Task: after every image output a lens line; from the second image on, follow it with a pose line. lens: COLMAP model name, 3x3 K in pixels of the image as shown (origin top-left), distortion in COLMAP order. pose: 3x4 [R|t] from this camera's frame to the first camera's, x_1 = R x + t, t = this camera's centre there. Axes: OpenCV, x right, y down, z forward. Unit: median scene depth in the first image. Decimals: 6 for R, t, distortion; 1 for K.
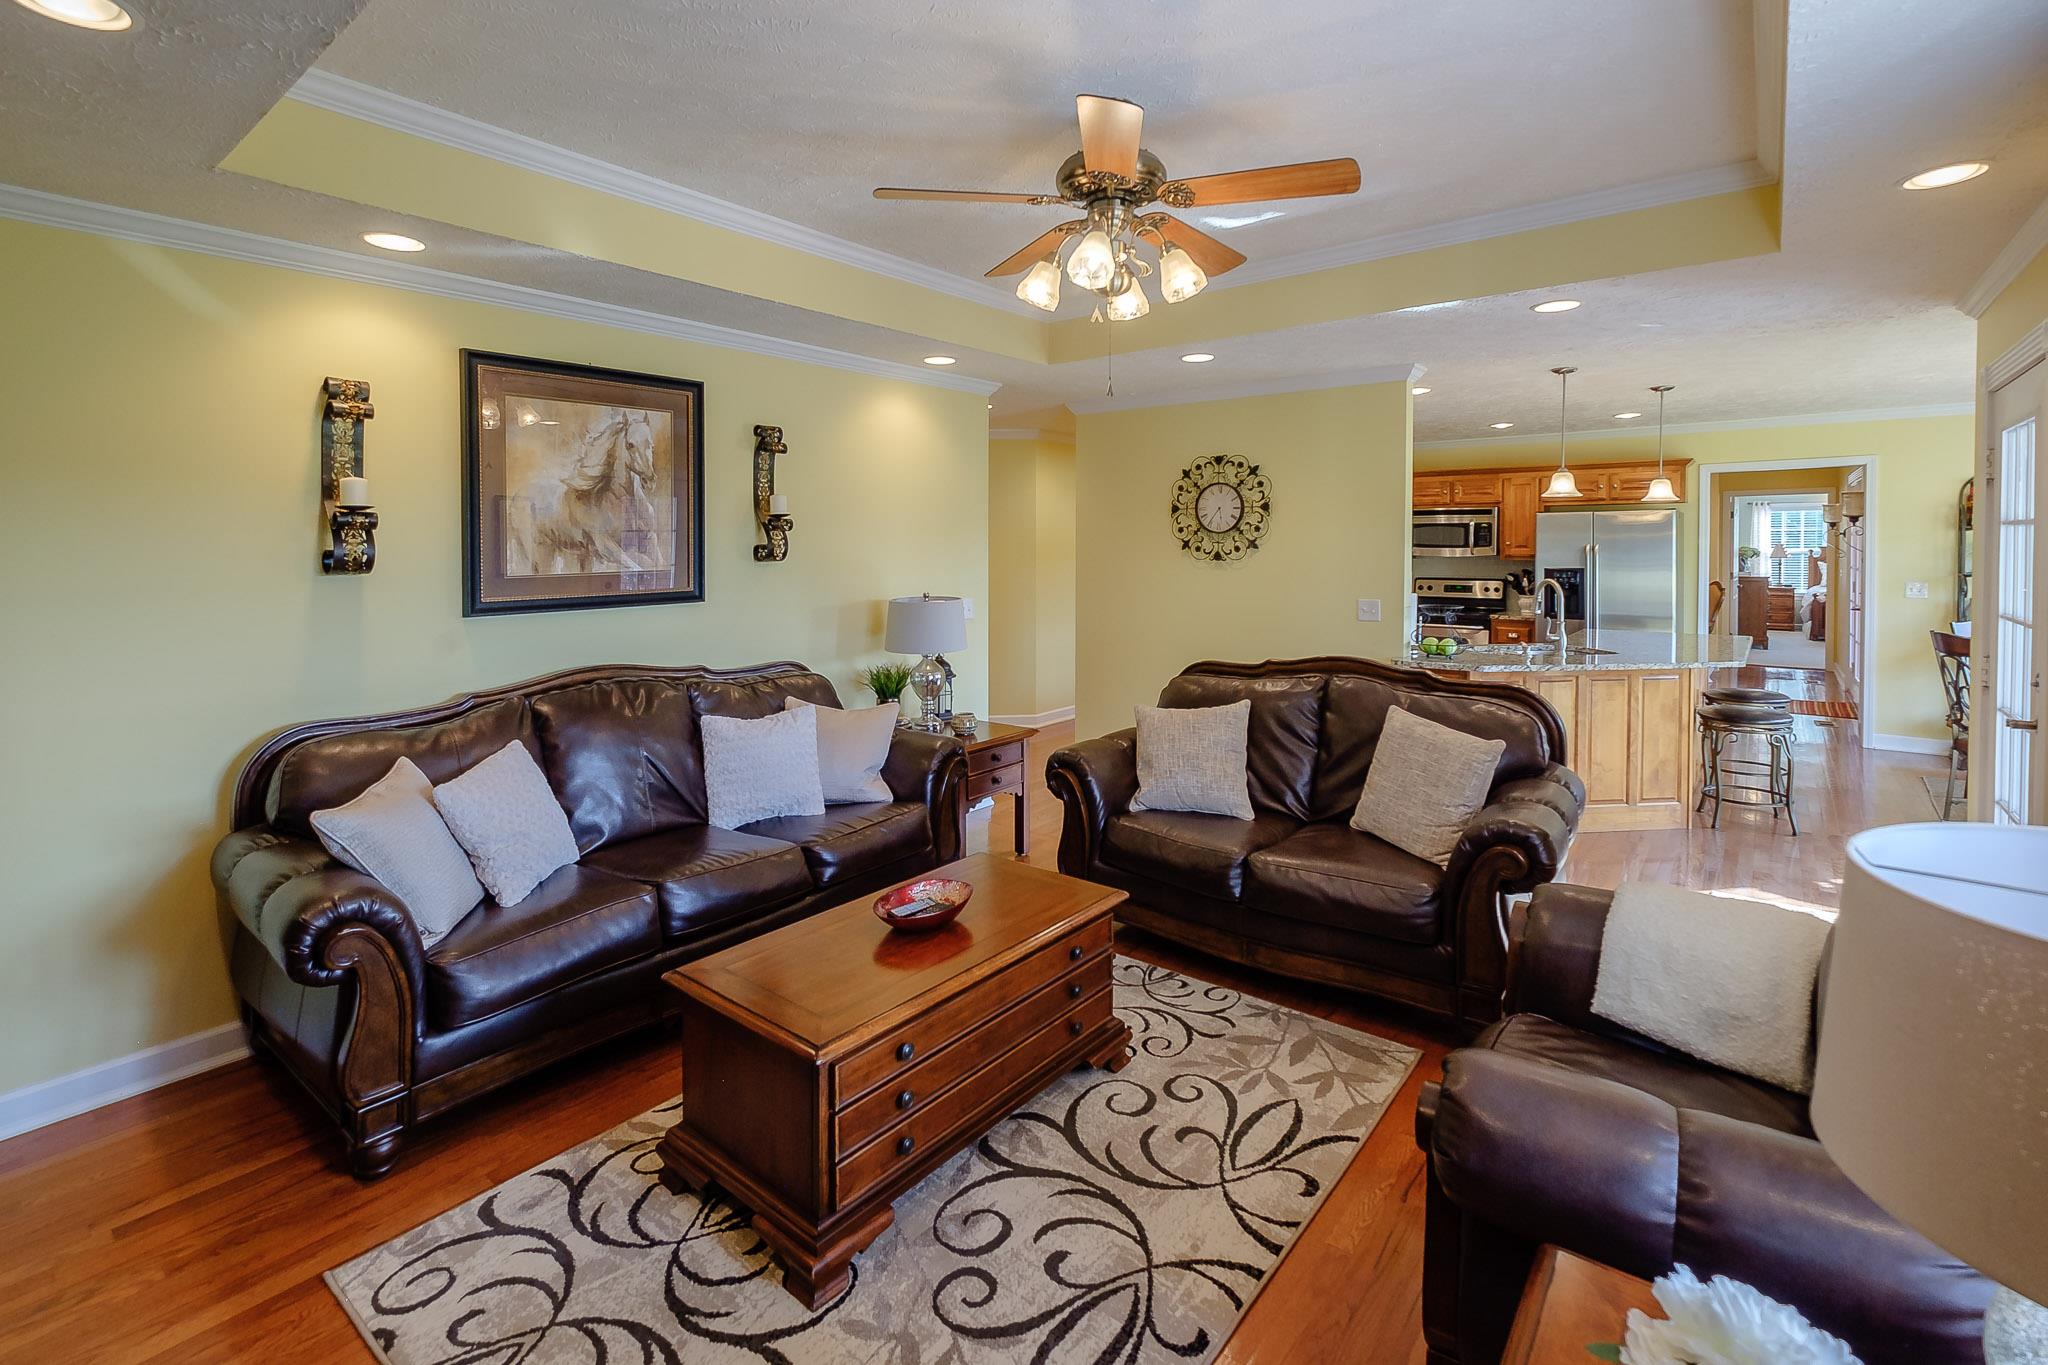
lens RADIAL K [[931.3, 0, 1015.9], [0, 931.3, 553.2], [0, 0, 1]] dist [-0.001312, -0.001086]
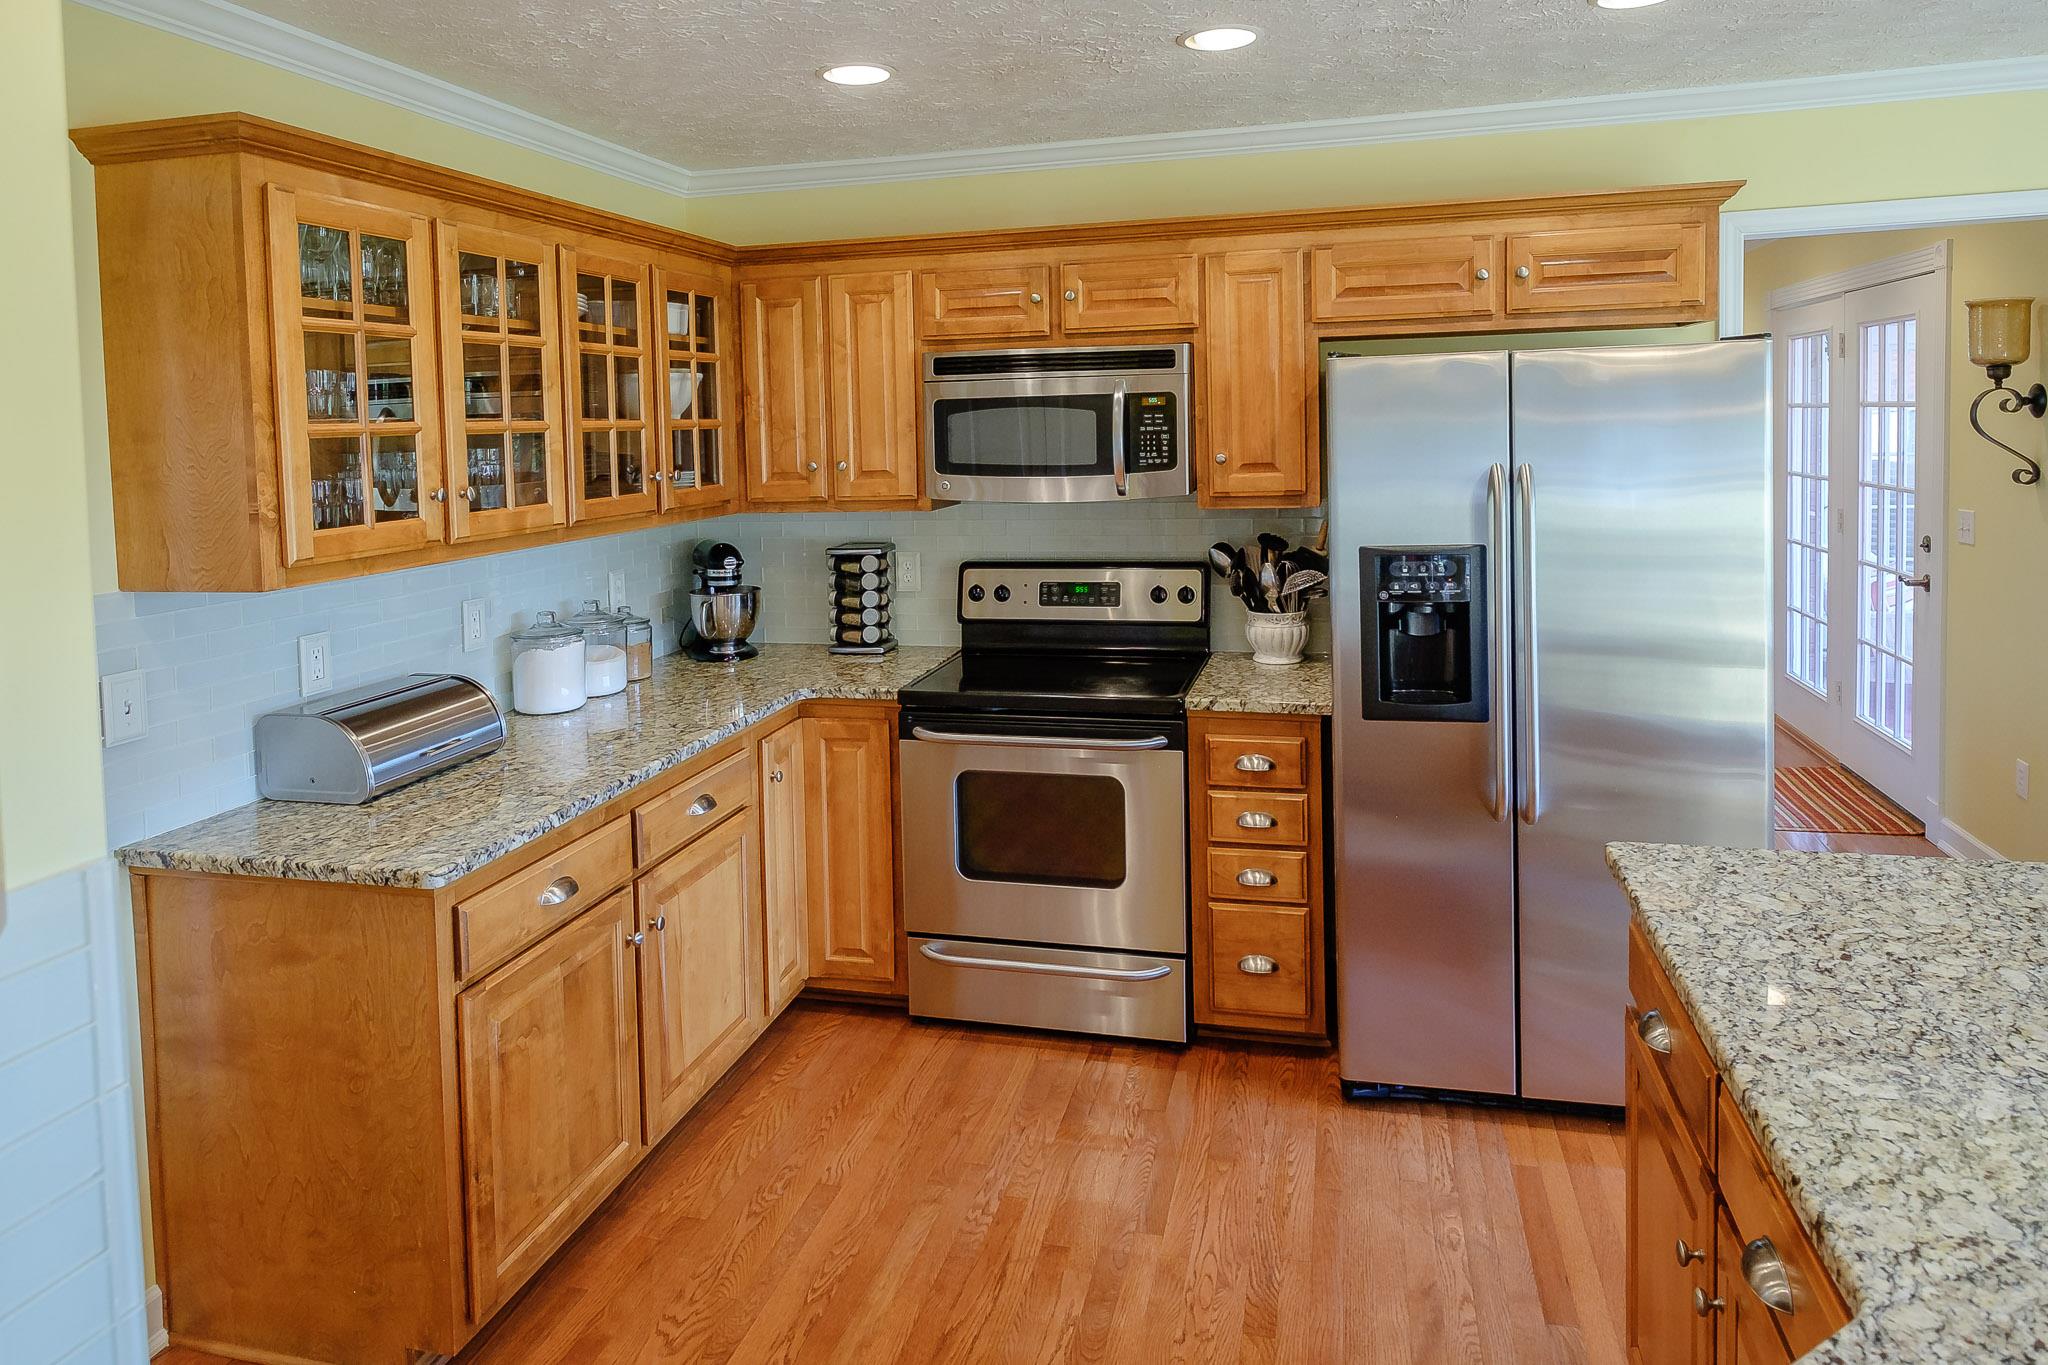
lens RADIAL K [[1298.7, 0, 1008.6], [0, 1298.7, 479.7], [0, 0, 1]] dist [-0.001134, -0.001168]
pose [[0.913304, -0.041757, 0.405133, 0.277120], [0.030538, 0.998951, 0.034119, -0.019709], [-0.406132, -0.018789, 0.913621, 0.612679]]
